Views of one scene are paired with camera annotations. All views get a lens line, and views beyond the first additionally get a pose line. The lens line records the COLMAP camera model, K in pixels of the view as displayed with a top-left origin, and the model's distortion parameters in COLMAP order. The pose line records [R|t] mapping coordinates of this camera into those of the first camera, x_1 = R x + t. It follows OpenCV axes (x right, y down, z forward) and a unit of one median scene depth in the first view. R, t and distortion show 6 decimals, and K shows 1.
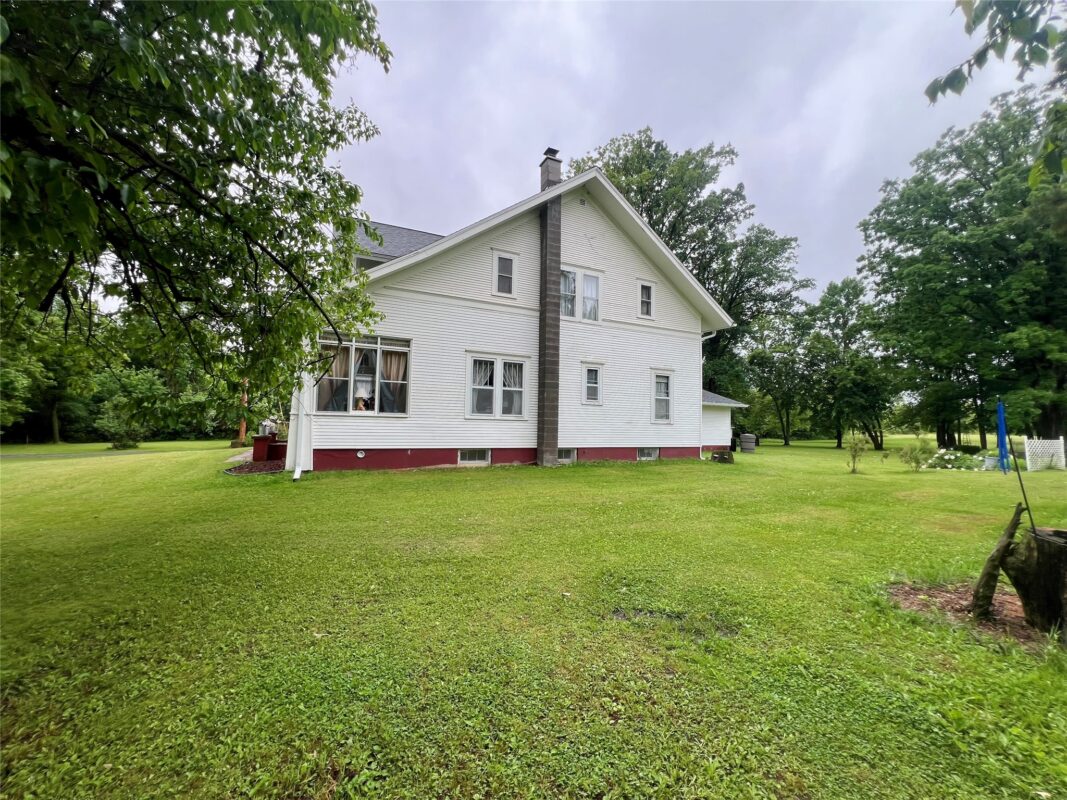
lens RADIAL K [[425.7, 0, 533.5], [0, 425.7, 400.0], [0, 0, 1]] dist [-0.012066, 0.000047]
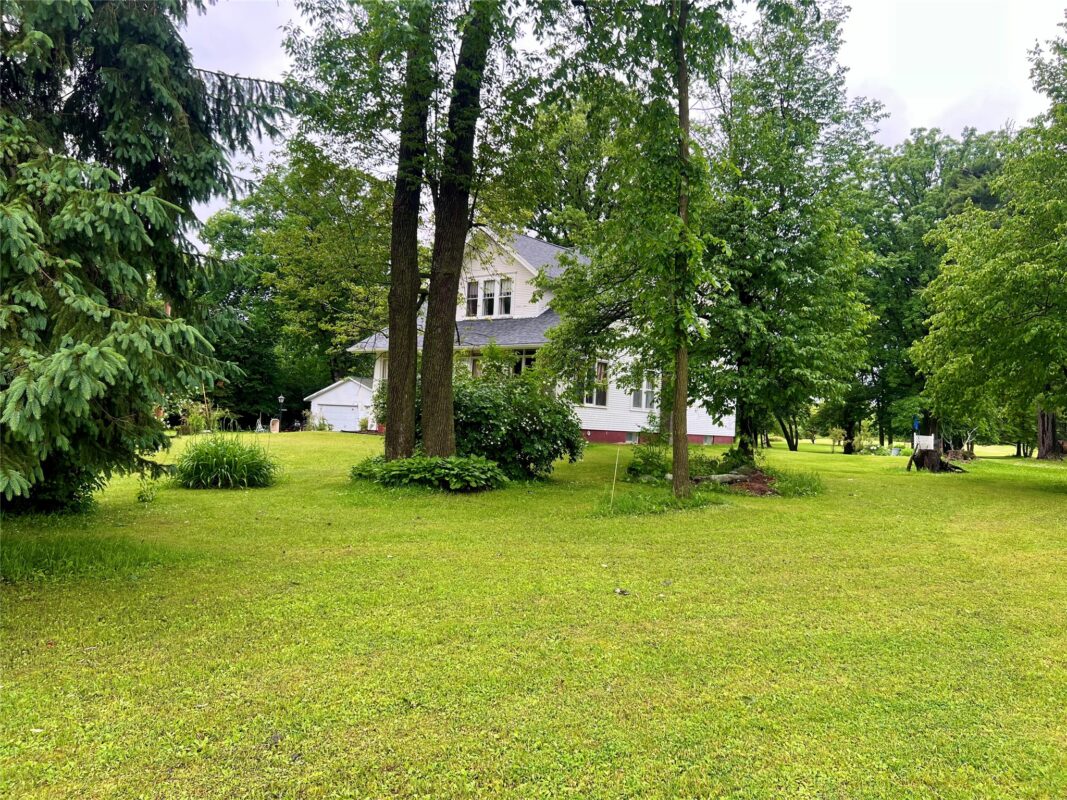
lens RADIAL K [[804.2, 0, 546.4], [0, 804.2, 392.4], [0, 0, 1]] dist [0.043979, -0.056194]
pose [[0.902019, 0.040811, 0.429764, -1.036319], [-0.054192, 0.998351, 0.018937, -0.034271], [-0.428282, -0.040372, 0.902743, -0.856352]]
